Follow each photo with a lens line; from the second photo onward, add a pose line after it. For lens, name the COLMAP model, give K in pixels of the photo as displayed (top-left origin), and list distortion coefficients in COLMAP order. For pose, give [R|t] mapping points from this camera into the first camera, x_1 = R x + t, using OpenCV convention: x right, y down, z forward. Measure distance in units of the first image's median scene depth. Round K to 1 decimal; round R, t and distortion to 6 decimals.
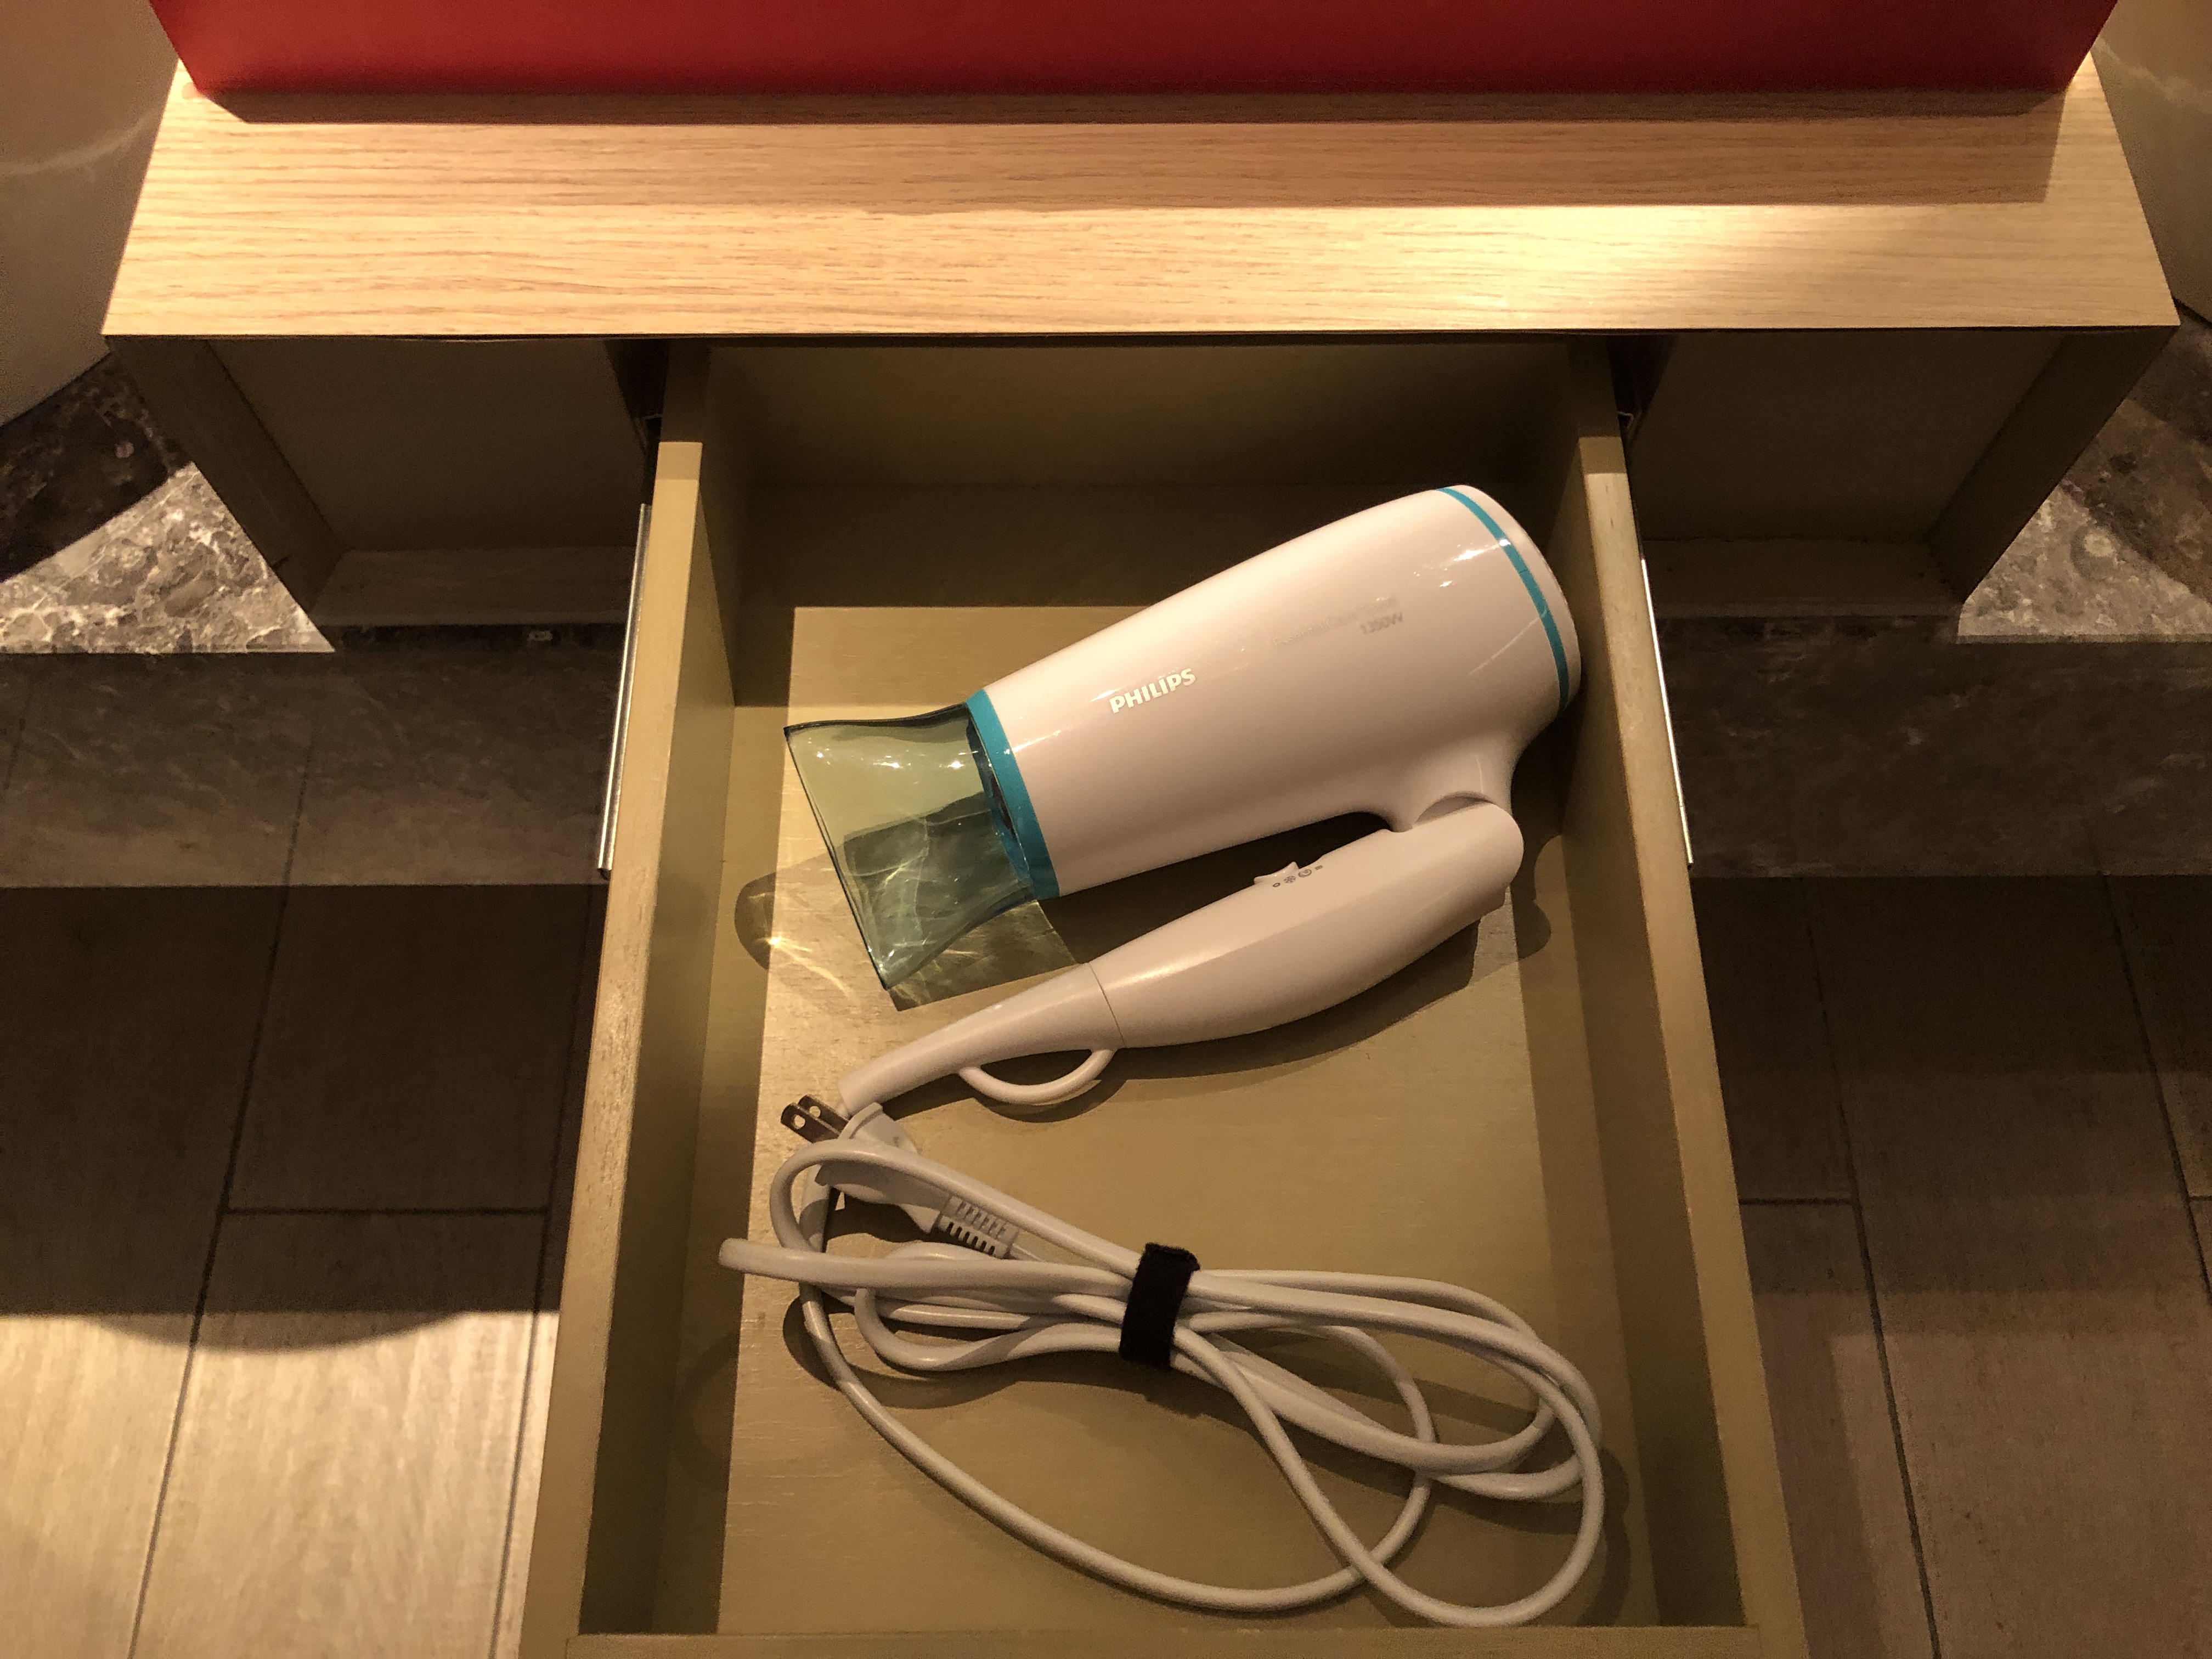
lens RADIAL K [[1830.8, 0, 1106.0], [0, 1830.8, 829.5], [0, 0, 1]] dist [-0.000426, 0.009567]
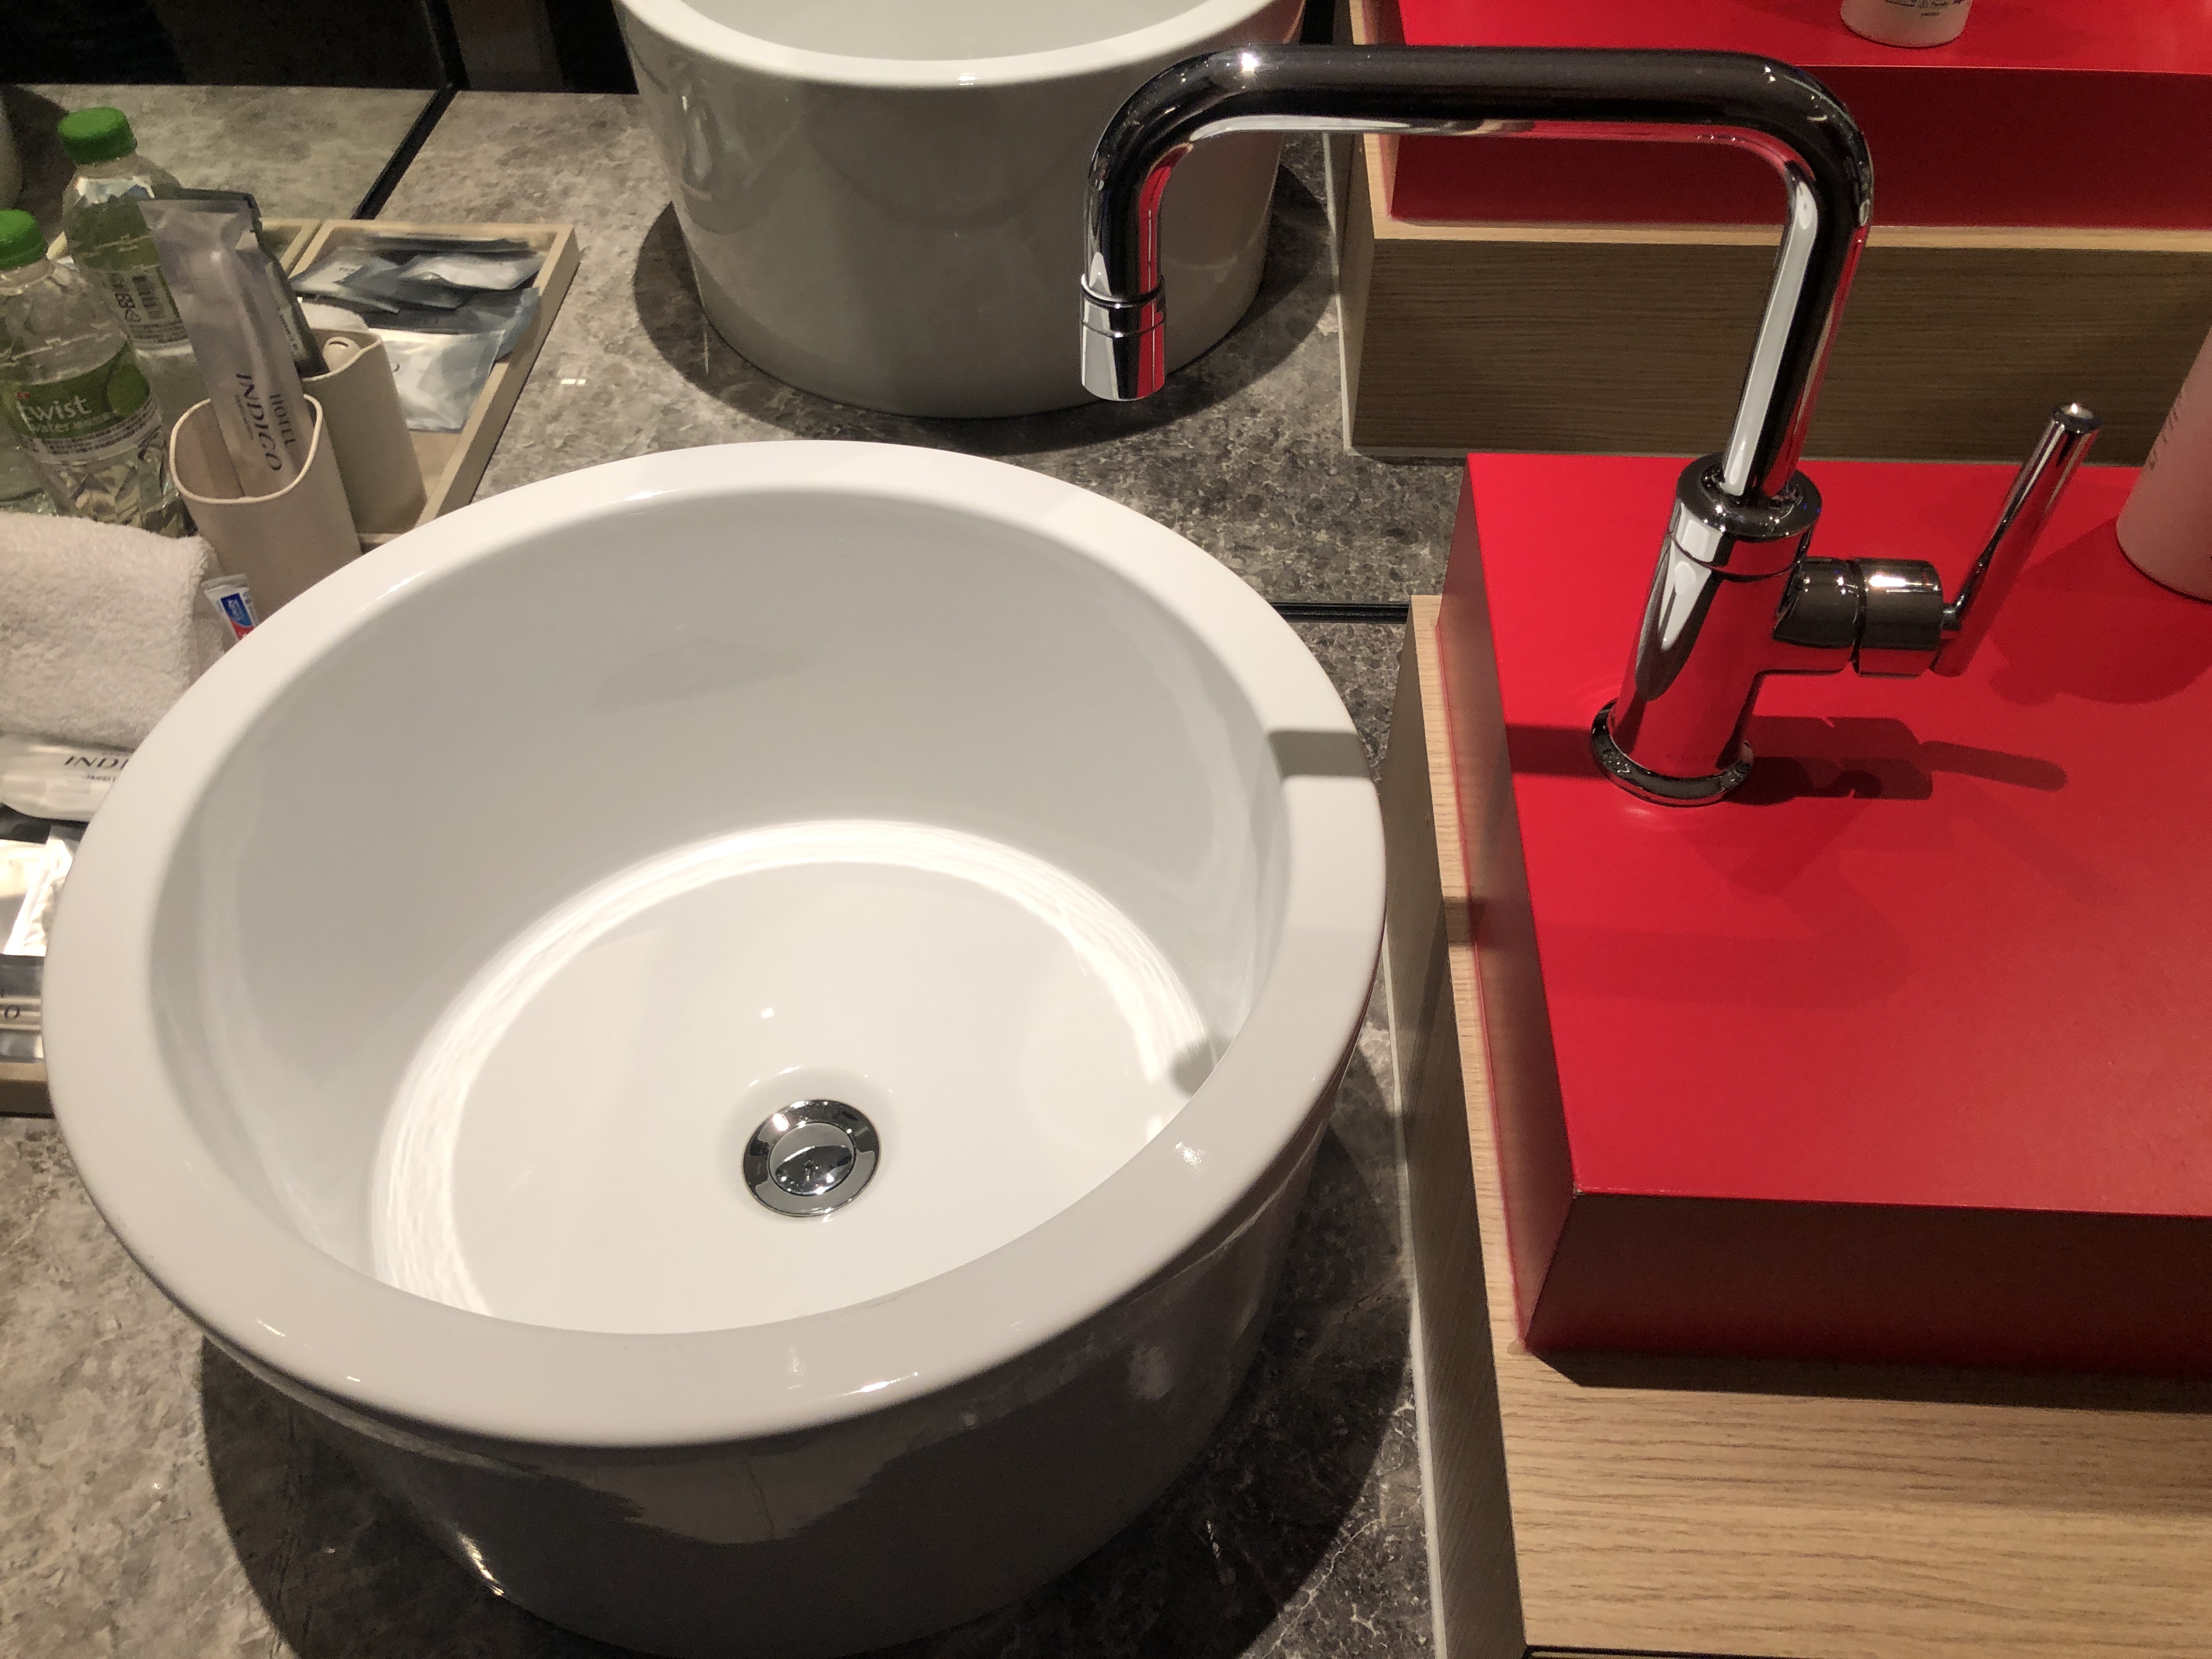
lens RADIAL K [[1830.8, 0, 1106.0], [0, 1830.8, 829.5], [0, 0, 1]] dist [-0.000426, 0.009567]
pose [[0.998471, 0.027562, -0.047926, -0.718443], [-0.040751, 0.952731, -0.301070, -0.371738], [0.037363, 0.302562, 0.952397, -0.114958]]
